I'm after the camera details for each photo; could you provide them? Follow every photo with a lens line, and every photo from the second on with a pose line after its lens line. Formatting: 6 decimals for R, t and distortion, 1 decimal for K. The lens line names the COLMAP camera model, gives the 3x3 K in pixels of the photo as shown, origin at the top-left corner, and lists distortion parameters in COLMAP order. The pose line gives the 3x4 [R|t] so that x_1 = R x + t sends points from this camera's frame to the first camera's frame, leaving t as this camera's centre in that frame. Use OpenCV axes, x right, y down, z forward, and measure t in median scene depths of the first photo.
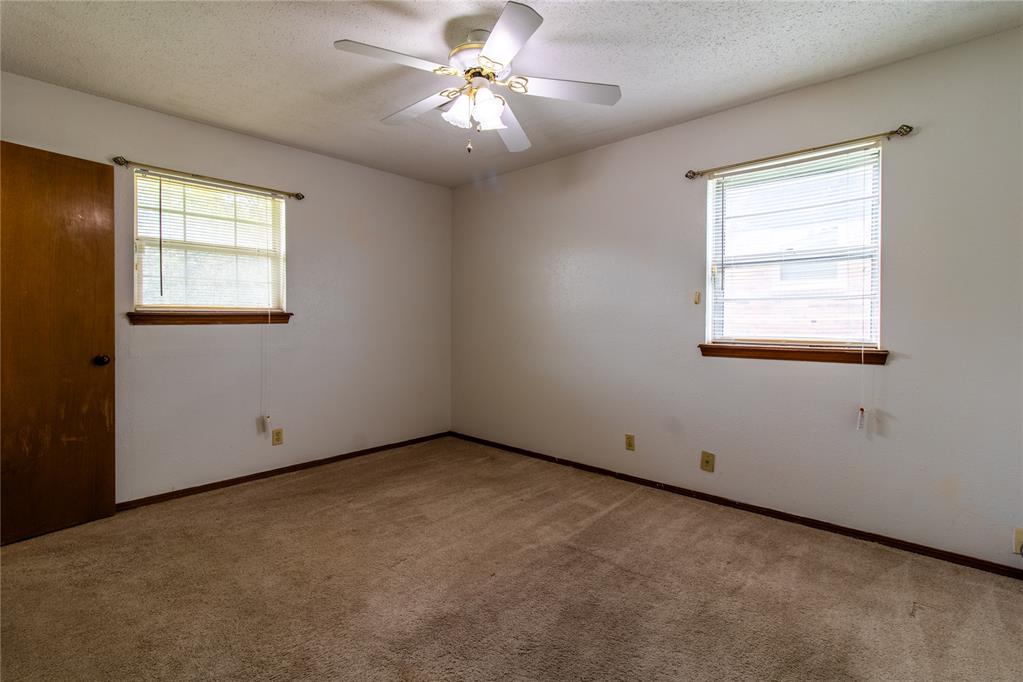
lens RADIAL K [[483.5, 0, 507.4], [0, 483.5, 330.4], [0, 0, 1]] dist [0.001952, -0.001247]
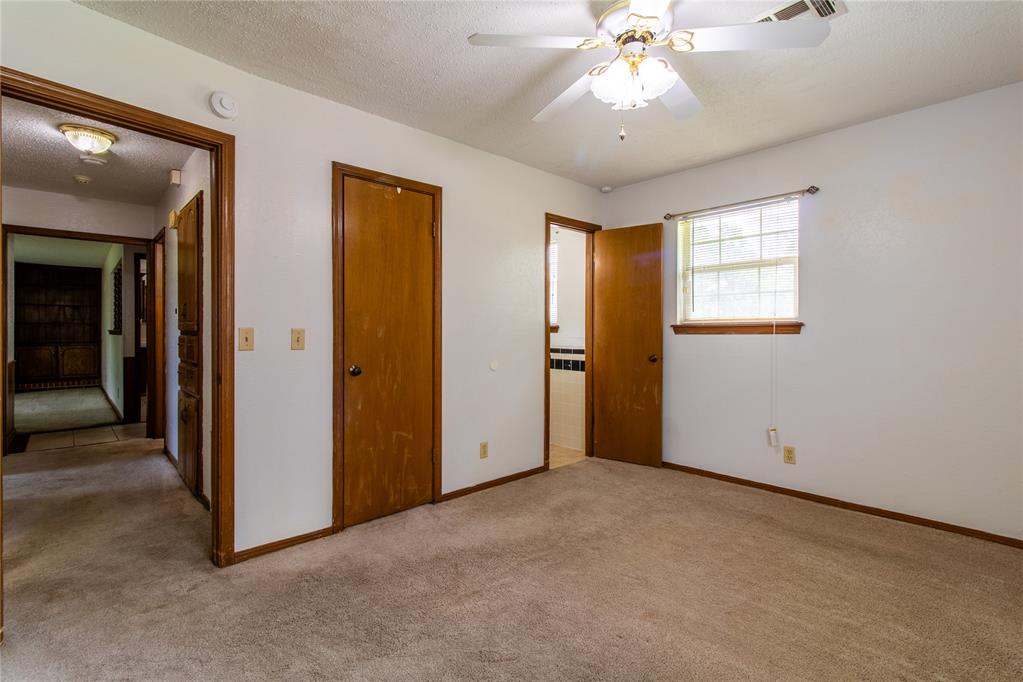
lens RADIAL K [[483.5, 0, 509.4], [0, 483.5, 335.3], [0, 0, 1]] dist [0.001952, -0.001247]
pose [[-0.091791, 0.011778, -0.995709, 0.602185], [-0.014767, 0.999804, 0.013188, -0.019490], [0.995669, 0.015914, -0.091599, 0.643924]]
